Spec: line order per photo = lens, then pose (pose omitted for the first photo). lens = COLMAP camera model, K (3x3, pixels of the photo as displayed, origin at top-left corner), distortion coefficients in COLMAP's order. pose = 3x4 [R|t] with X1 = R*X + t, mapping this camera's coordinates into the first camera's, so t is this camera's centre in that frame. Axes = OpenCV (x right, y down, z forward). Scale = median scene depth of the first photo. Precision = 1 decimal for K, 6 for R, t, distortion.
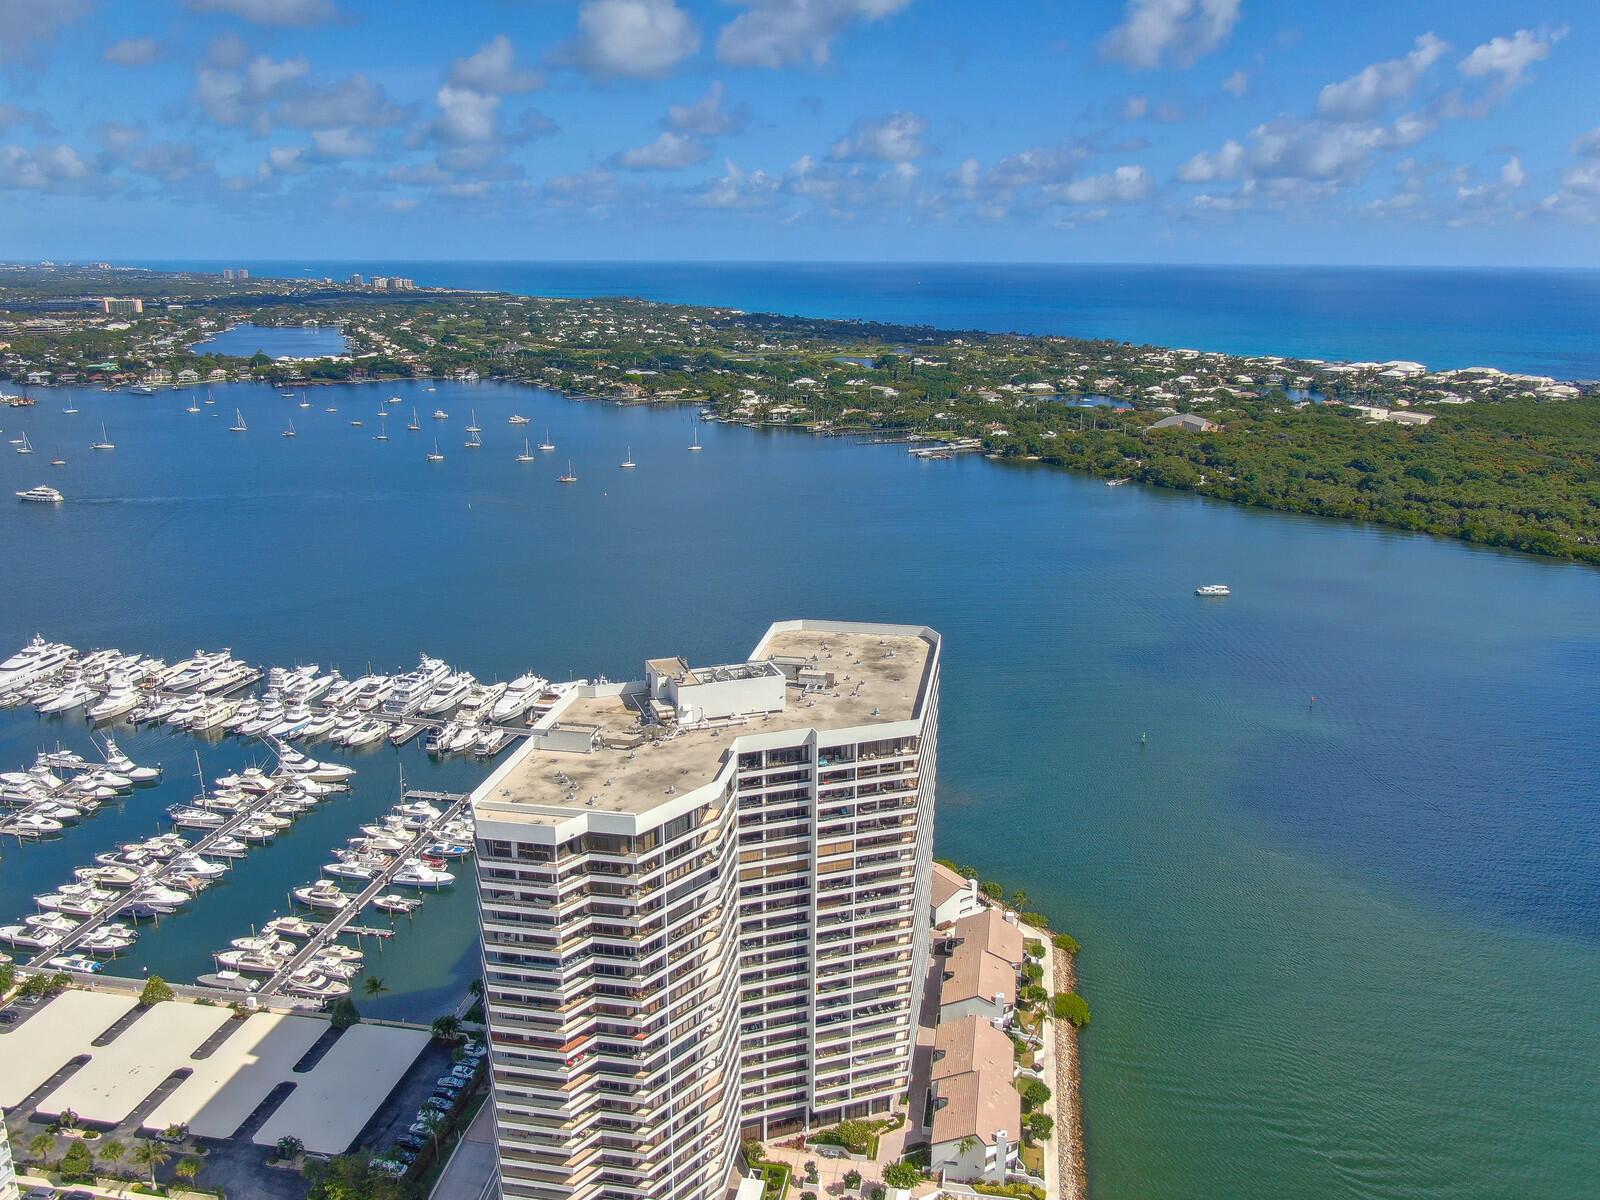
lens RADIAL K [[1263.6, 0, 796.7], [0, 1263.6, 603.4], [0, 0, 1]] dist [-0.027876, 0.017862]
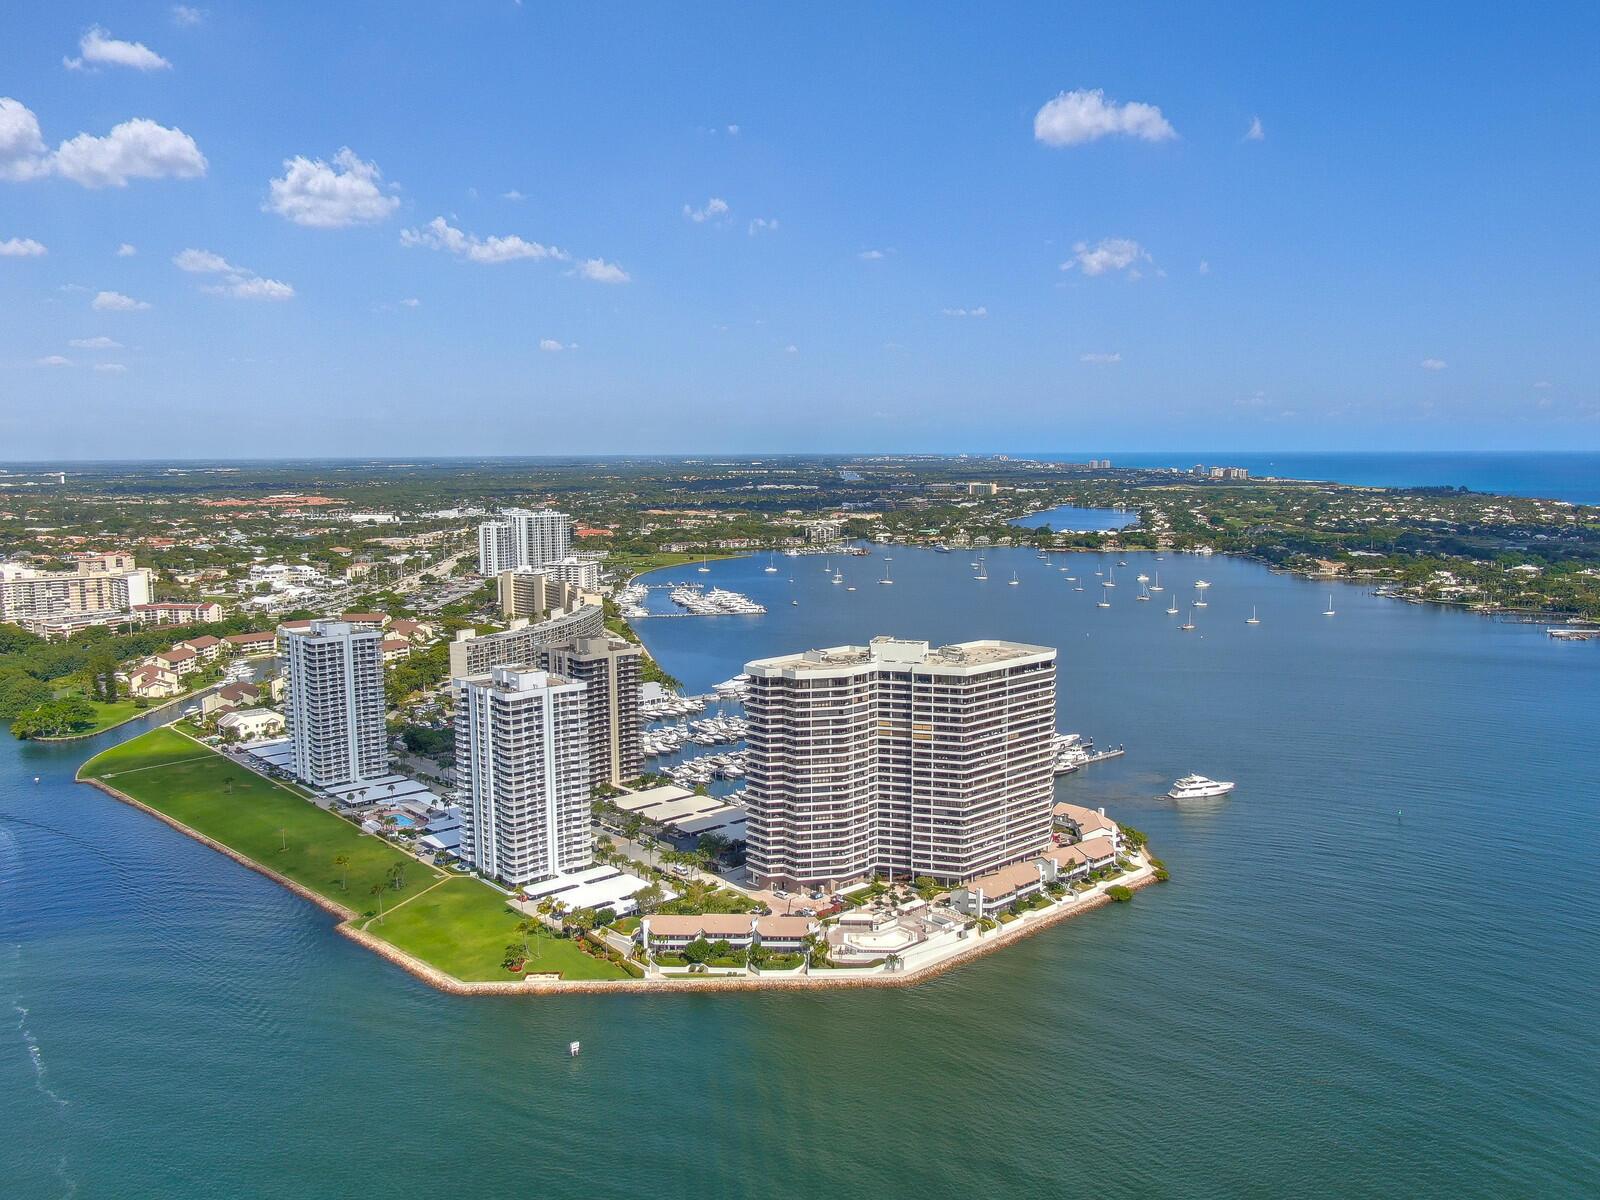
lens RADIAL K [[1263.6, 0, 802.2], [0, 1263.6, 599.6], [0, 0, 1]] dist [-0.027876, 0.017862]
pose [[0.789831, 0.061478, -0.610235, 0.734374], [-0.152145, 0.983504, -0.097840, 0.146263], [0.594153, 0.170121, 0.786156, -0.499081]]
